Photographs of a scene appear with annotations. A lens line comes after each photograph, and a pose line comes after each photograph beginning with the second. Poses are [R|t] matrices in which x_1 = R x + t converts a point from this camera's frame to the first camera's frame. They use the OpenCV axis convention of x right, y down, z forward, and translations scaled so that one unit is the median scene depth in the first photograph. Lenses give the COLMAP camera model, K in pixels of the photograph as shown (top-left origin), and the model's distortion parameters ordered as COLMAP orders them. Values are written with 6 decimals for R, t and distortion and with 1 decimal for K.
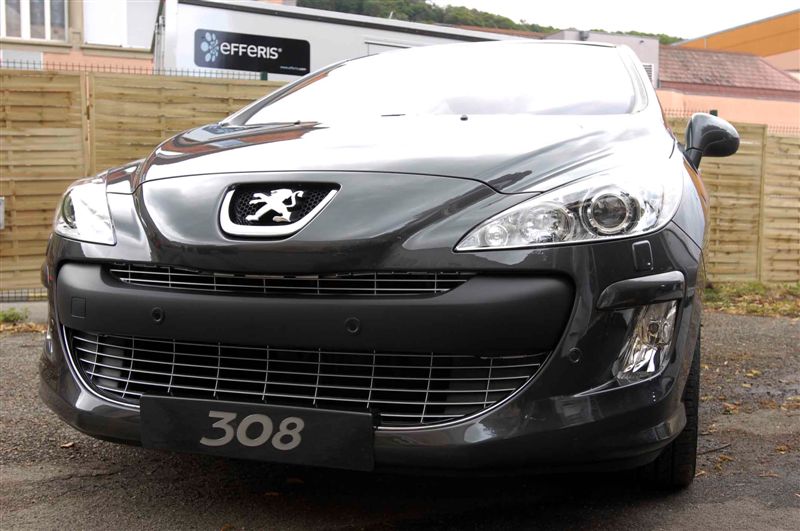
lens RADIAL K [[885.3, 0, 399.8], [0, 885.3, 263.9], [0, 0, 1]] dist [0.071129, 0.000000]
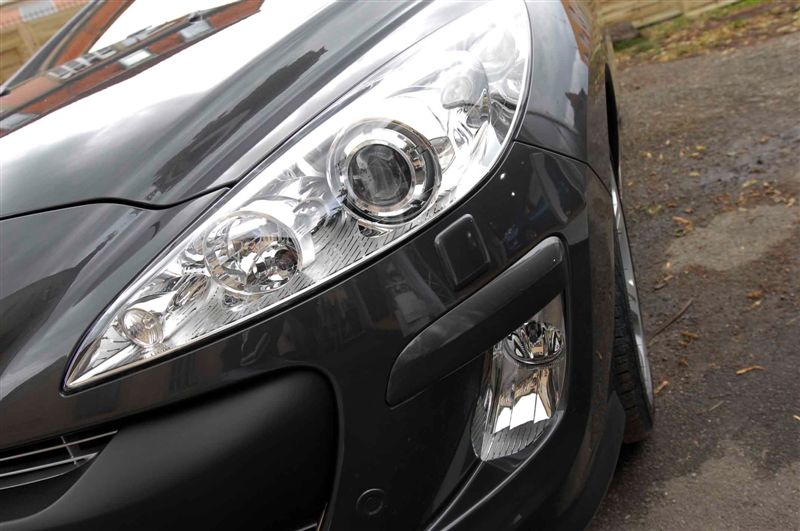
lens RADIAL K [[638.6, 0, 400.1], [0, 638.6, 266.8], [0, 0, 1]] dist [-0.028984, -0.000197]
pose [[0.951081, -0.288940, -0.109352, 0.141466], [0.308533, 0.906504, 0.288197, -0.057771], [0.015856, -0.307837, 0.951307, 0.341783]]
